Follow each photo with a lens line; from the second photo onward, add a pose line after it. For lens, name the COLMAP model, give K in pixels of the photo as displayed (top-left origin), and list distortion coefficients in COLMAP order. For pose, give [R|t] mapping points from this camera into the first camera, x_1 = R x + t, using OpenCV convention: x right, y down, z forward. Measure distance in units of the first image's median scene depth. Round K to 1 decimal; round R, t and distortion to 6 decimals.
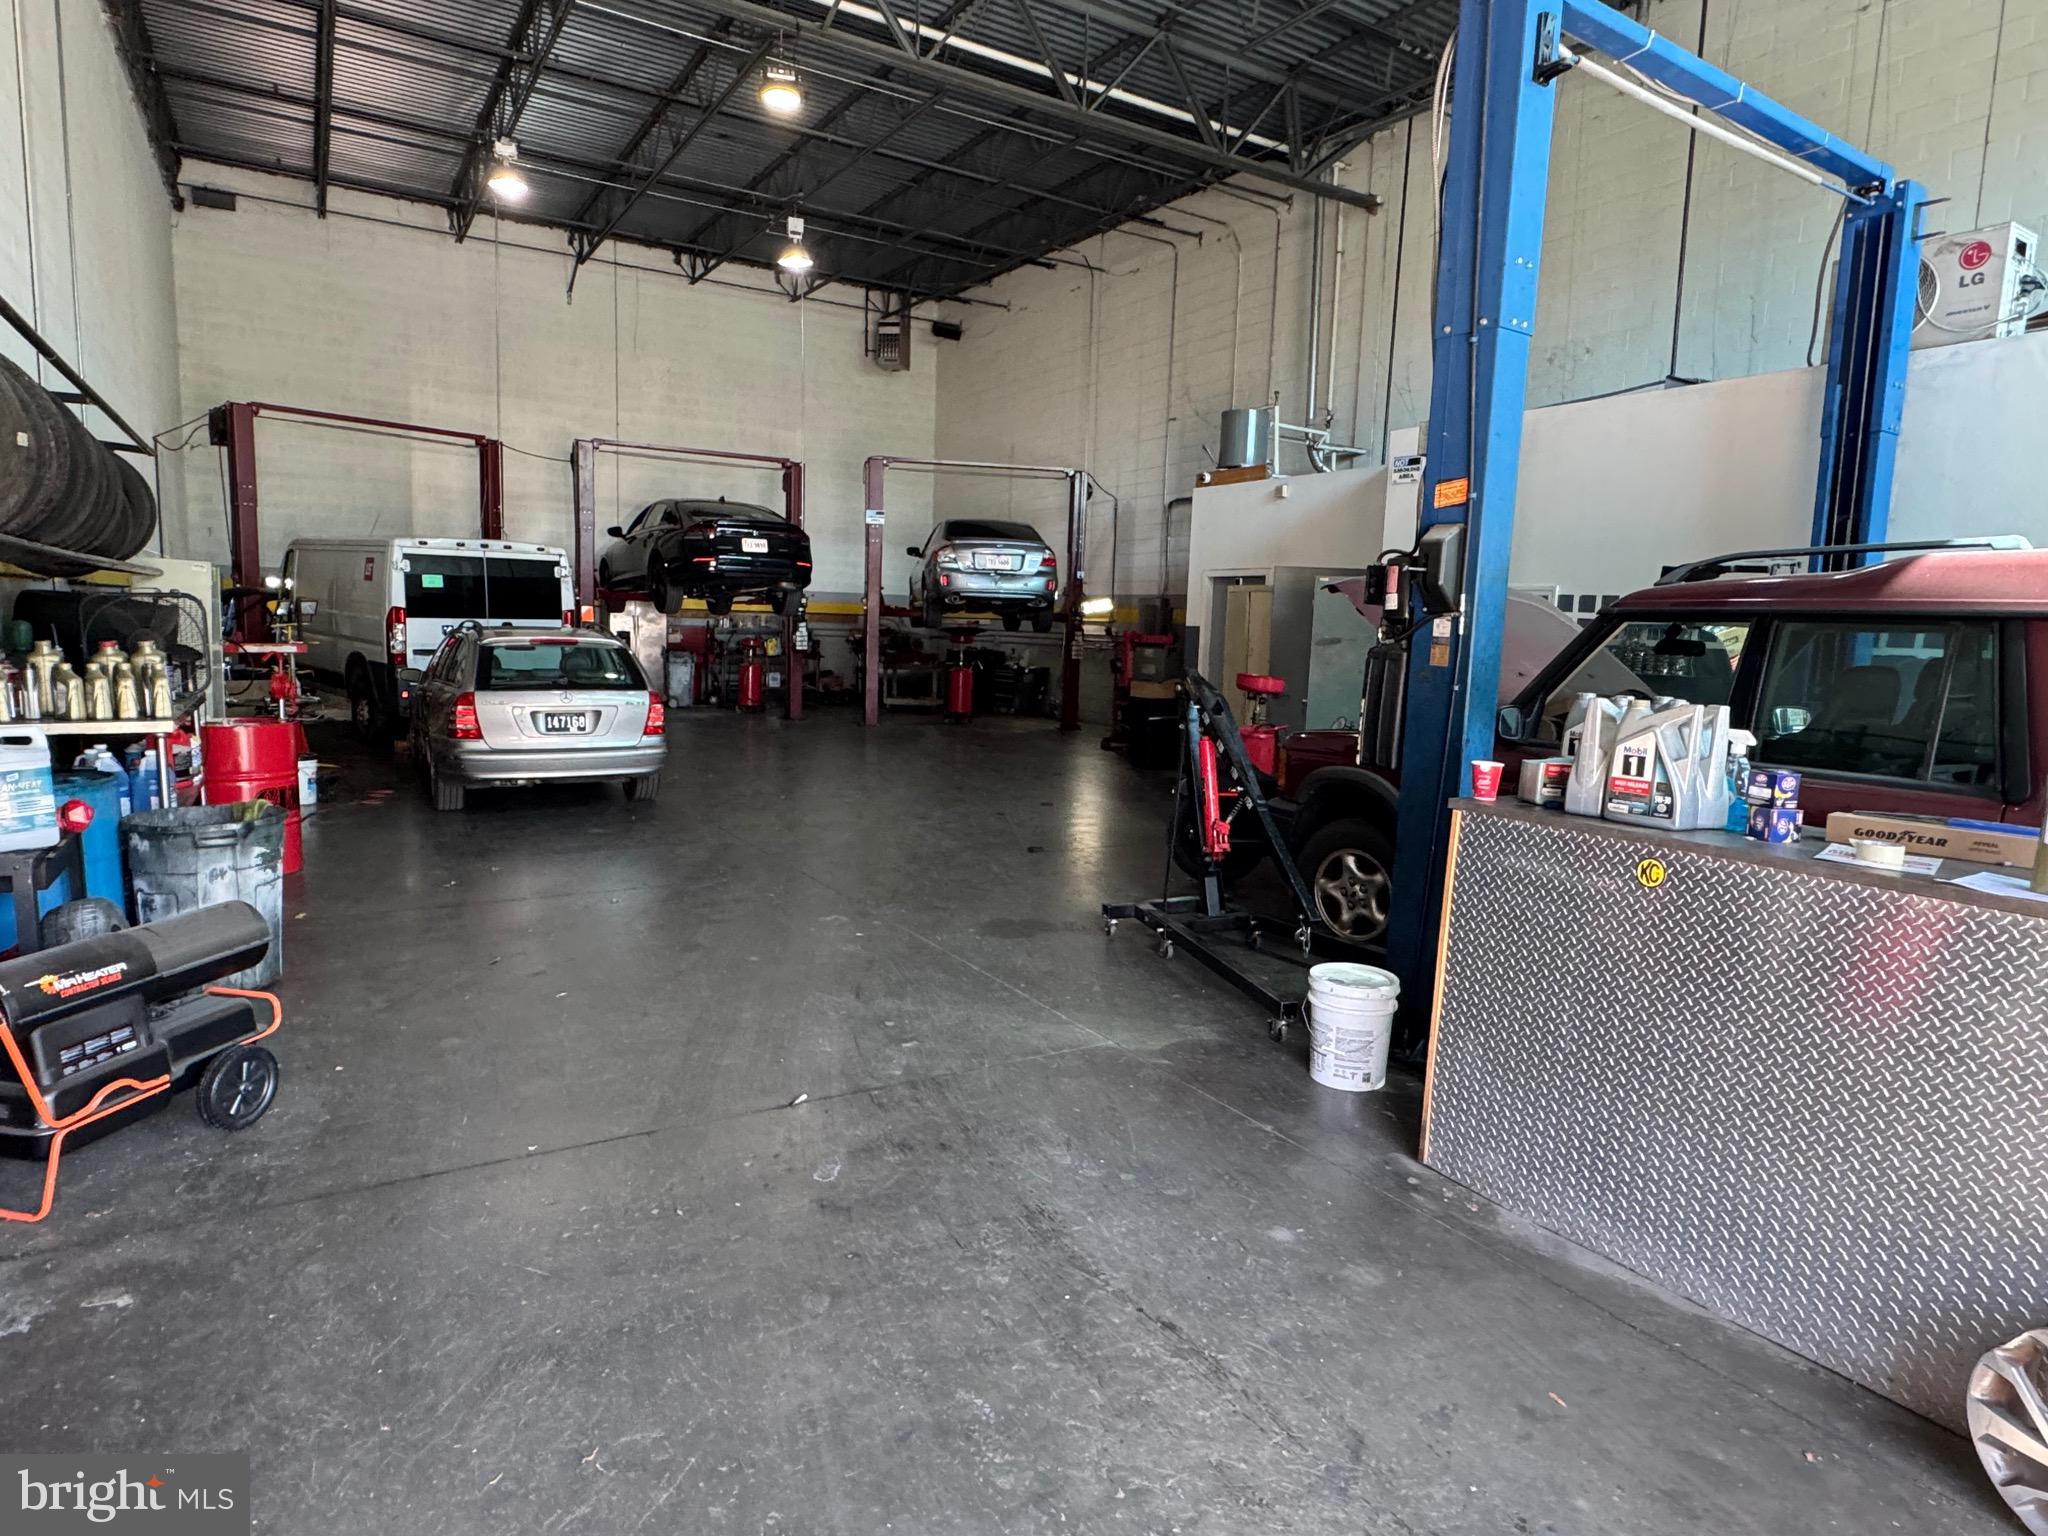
lens RADIAL K [[1164.1, 0, 1020.0], [0, 1164.1, 763.6], [0, 0, 1]] dist [-0.004417, 0.001687]
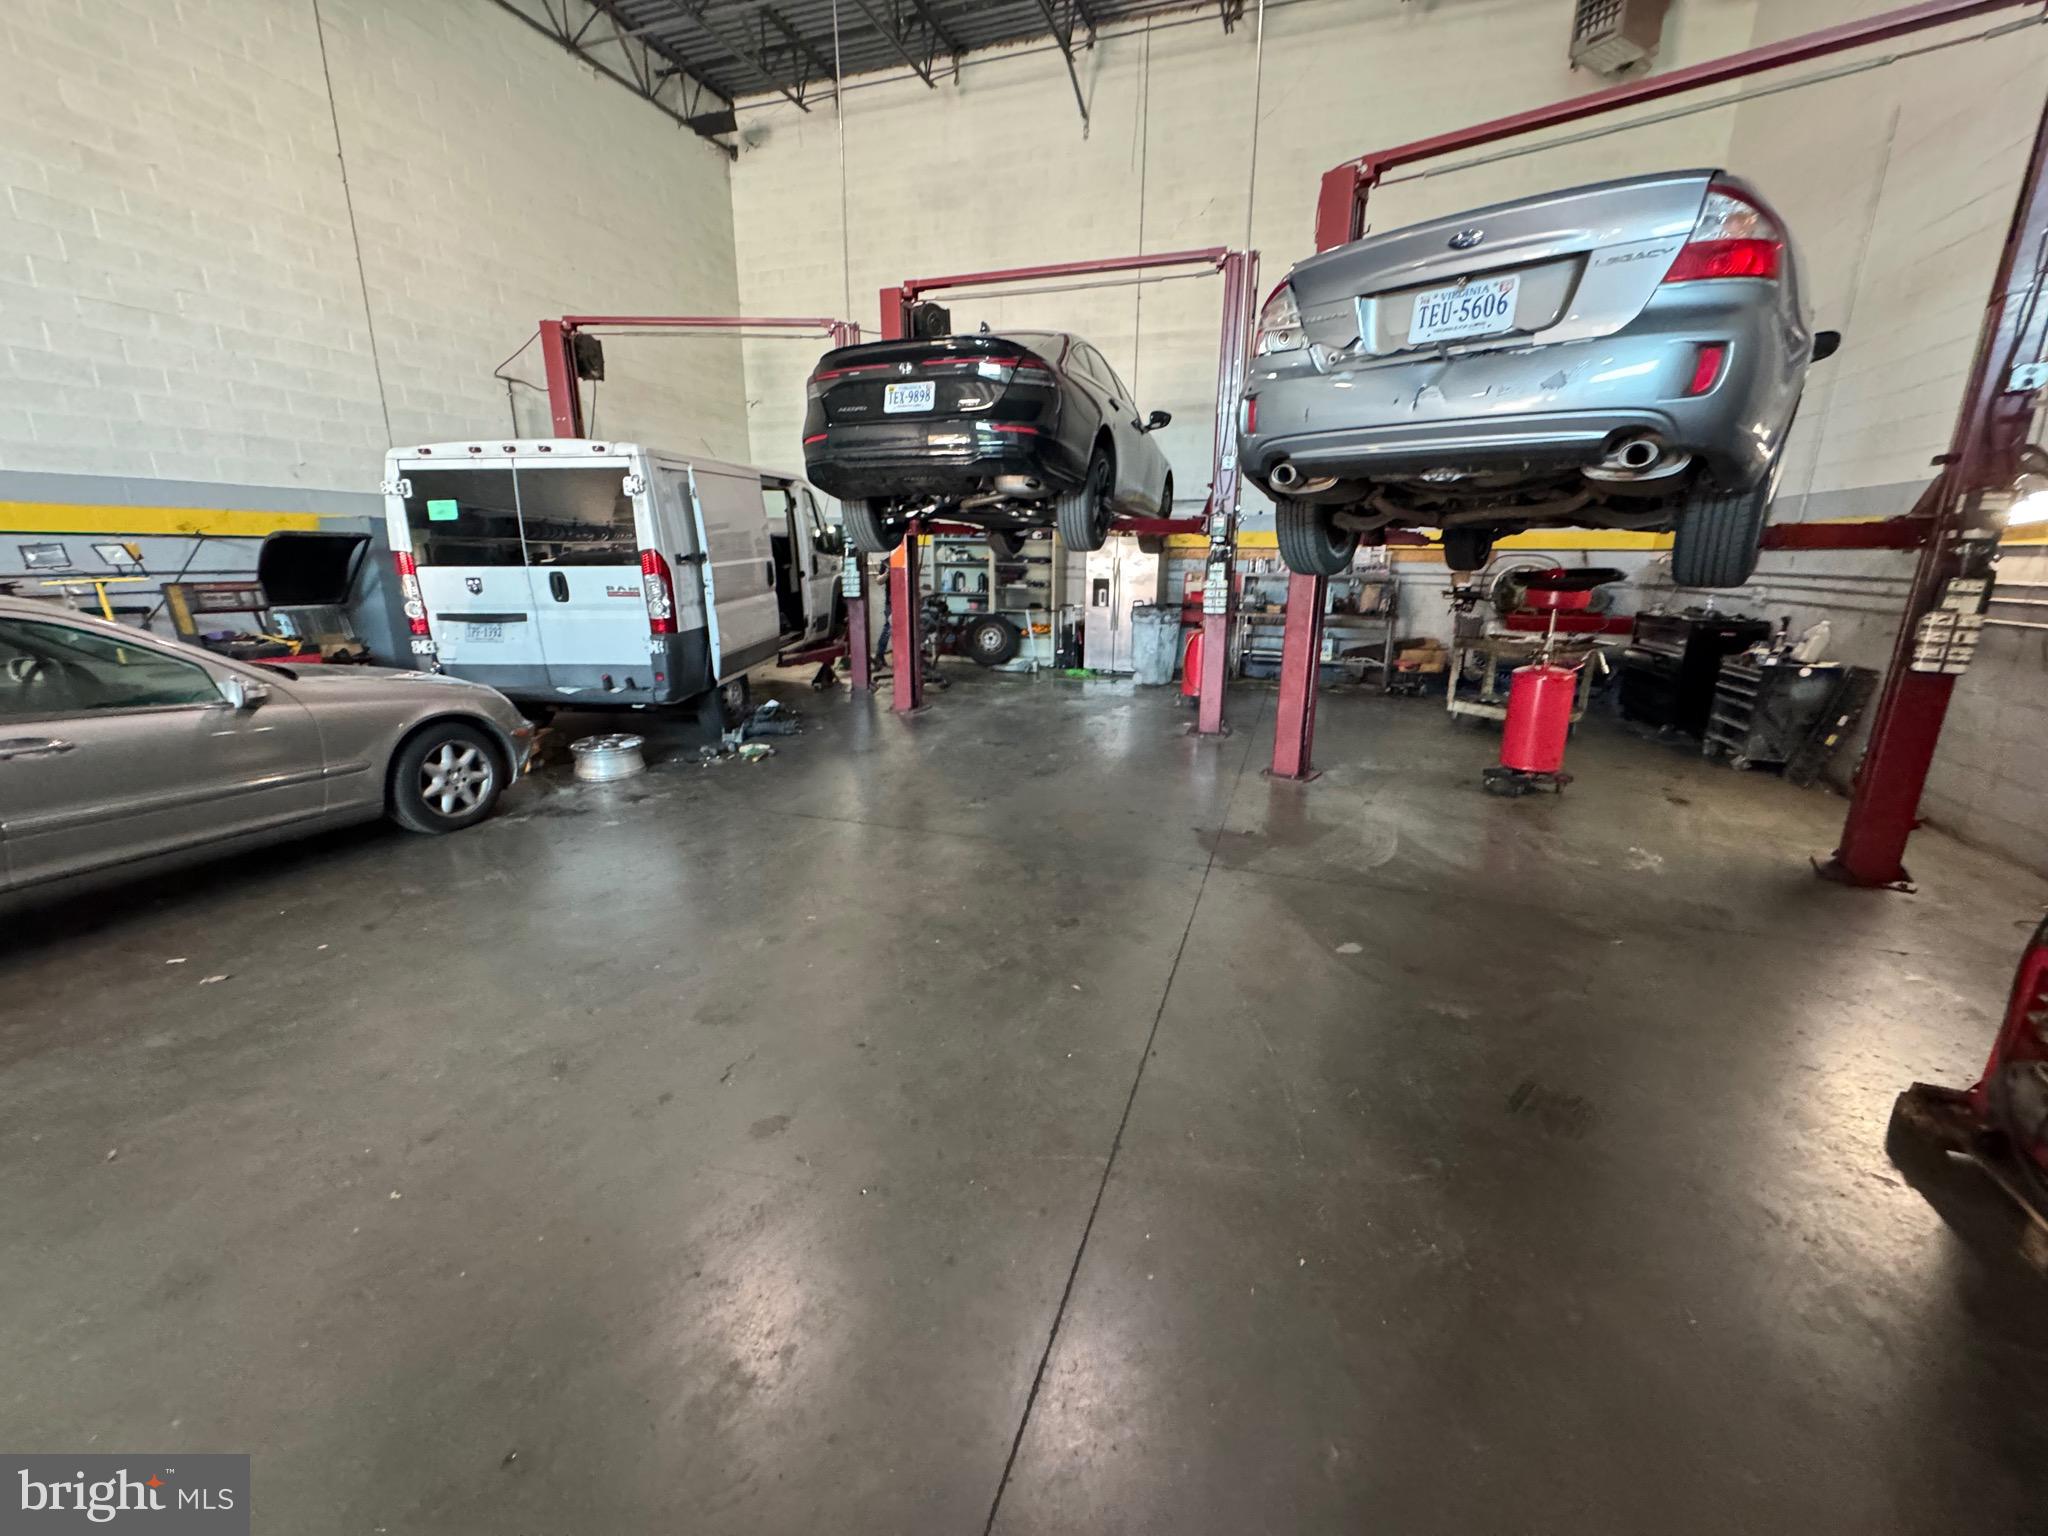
lens RADIAL K [[817.7, 0, 1020.9], [0, 817.7, 766.4], [0, 0, 1]] dist [-0.002863, 0.000368]
pose [[0.637212, 0.169146, -0.751898, 0.082136], [-0.079130, 0.984821, 0.154484, -0.107966], [0.766616, -0.038941, 0.640924, 0.923646]]
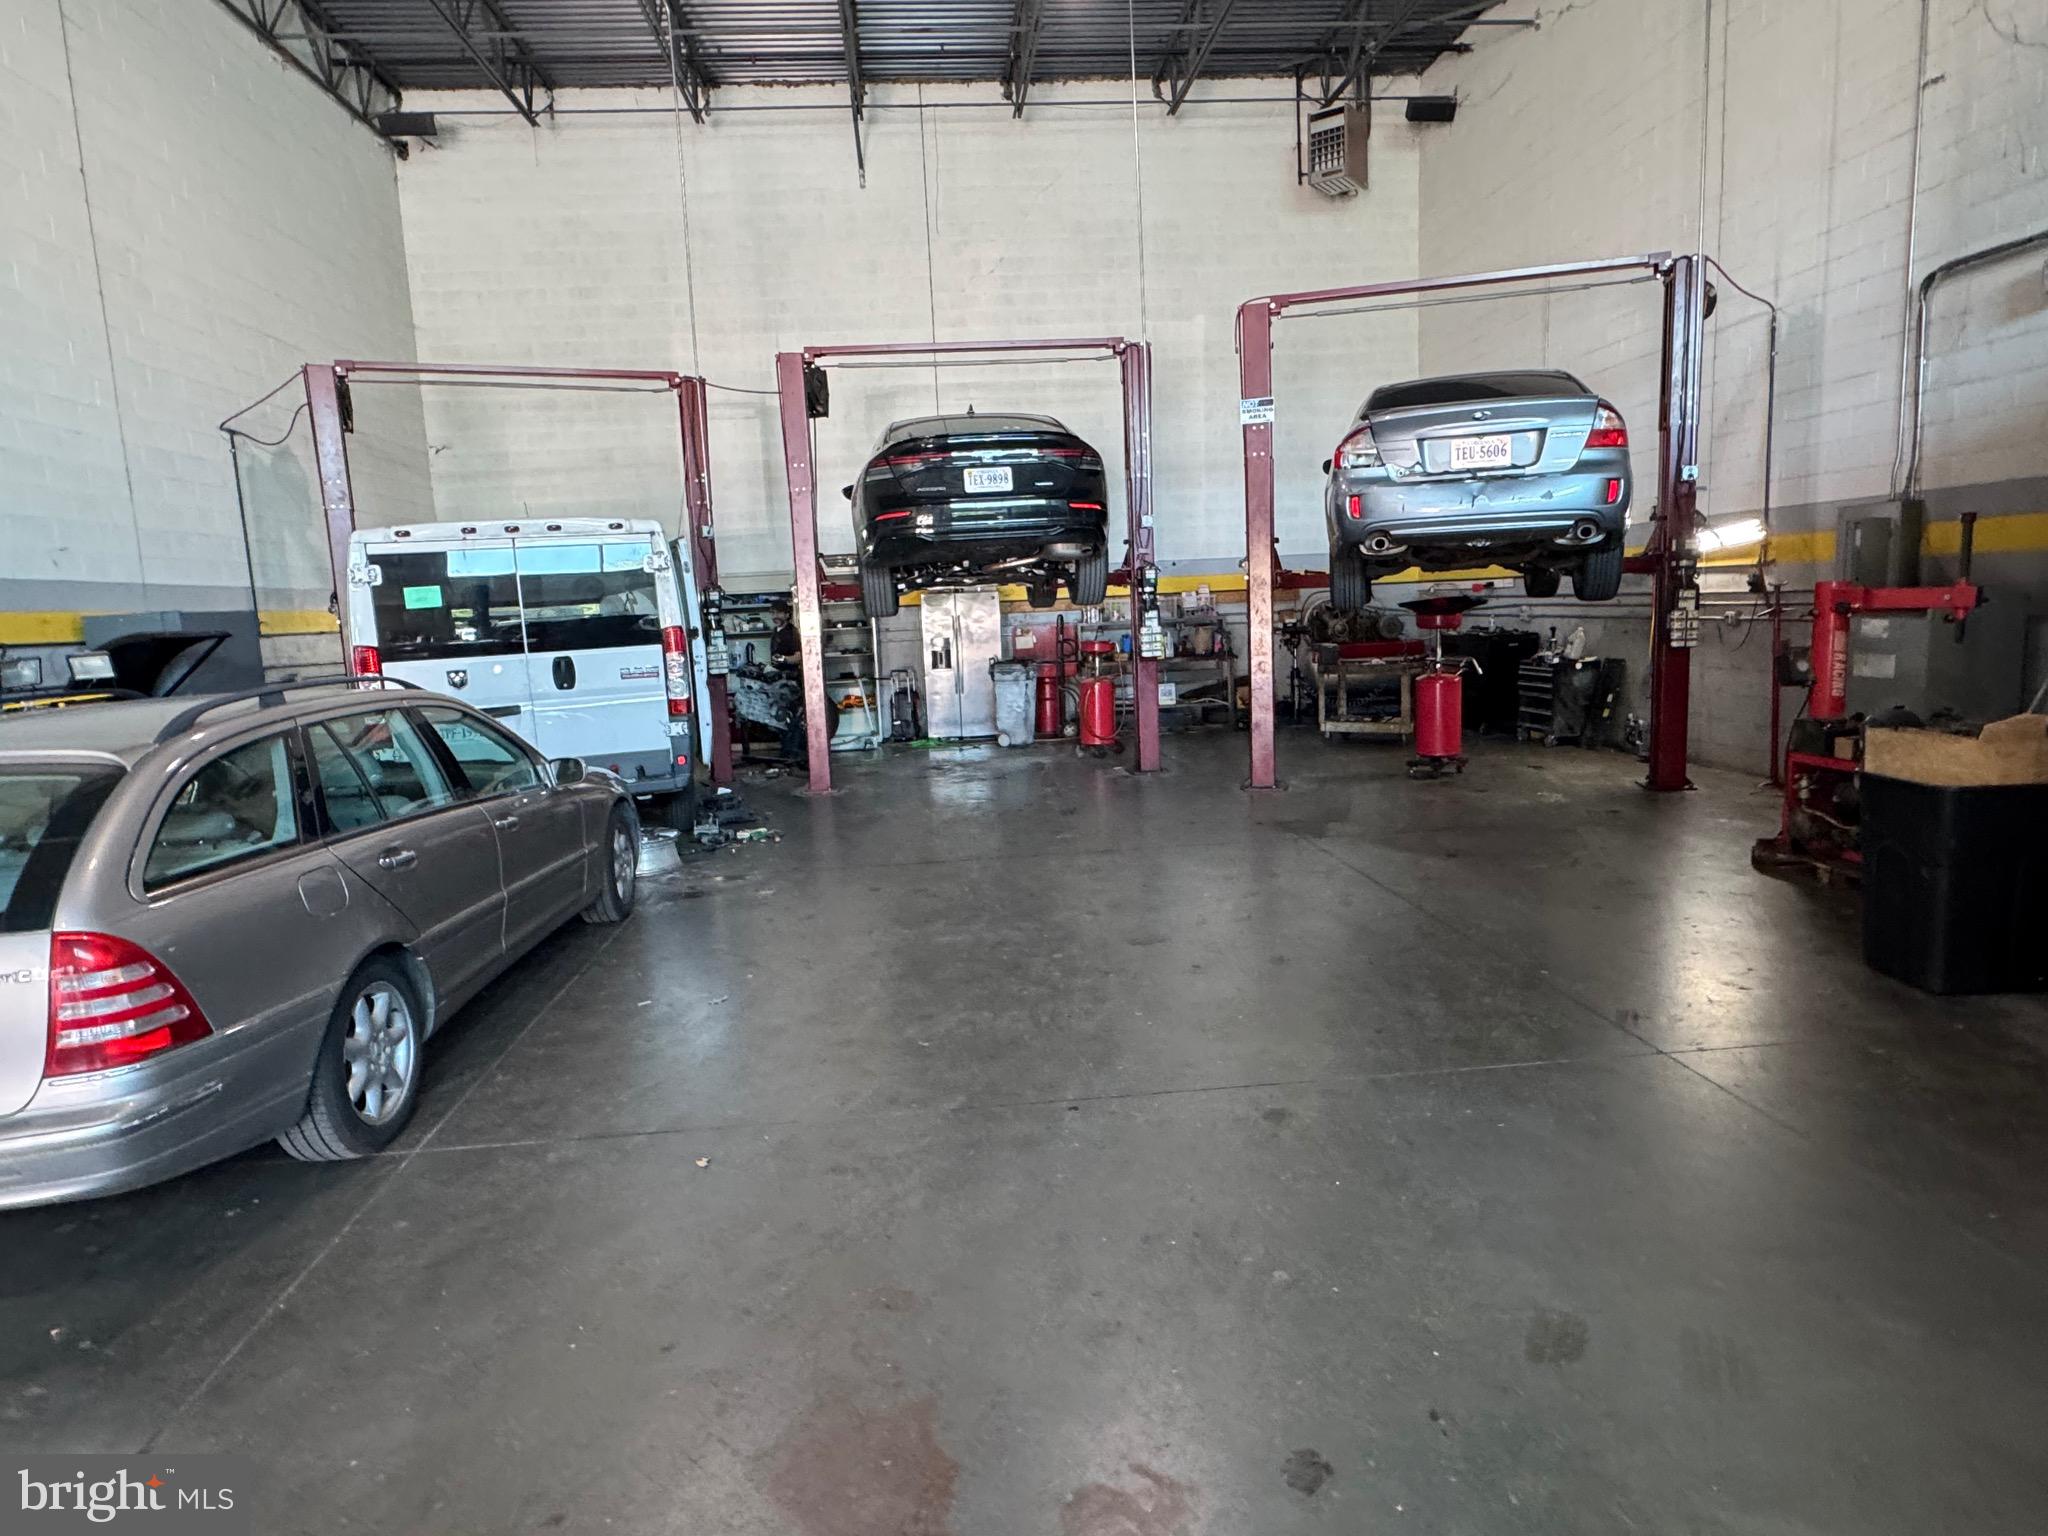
lens RADIAL K [[1164.1, 0, 1009.5], [0, 1164.1, 768.9], [0, 0, 1]] dist [-0.004417, 0.001687]
pose [[0.889984, -0.009301, -0.455897, 0.025965], [0.020787, 0.999580, 0.020187, -0.073905], [0.455518, -0.027442, 0.889803, 0.593251]]
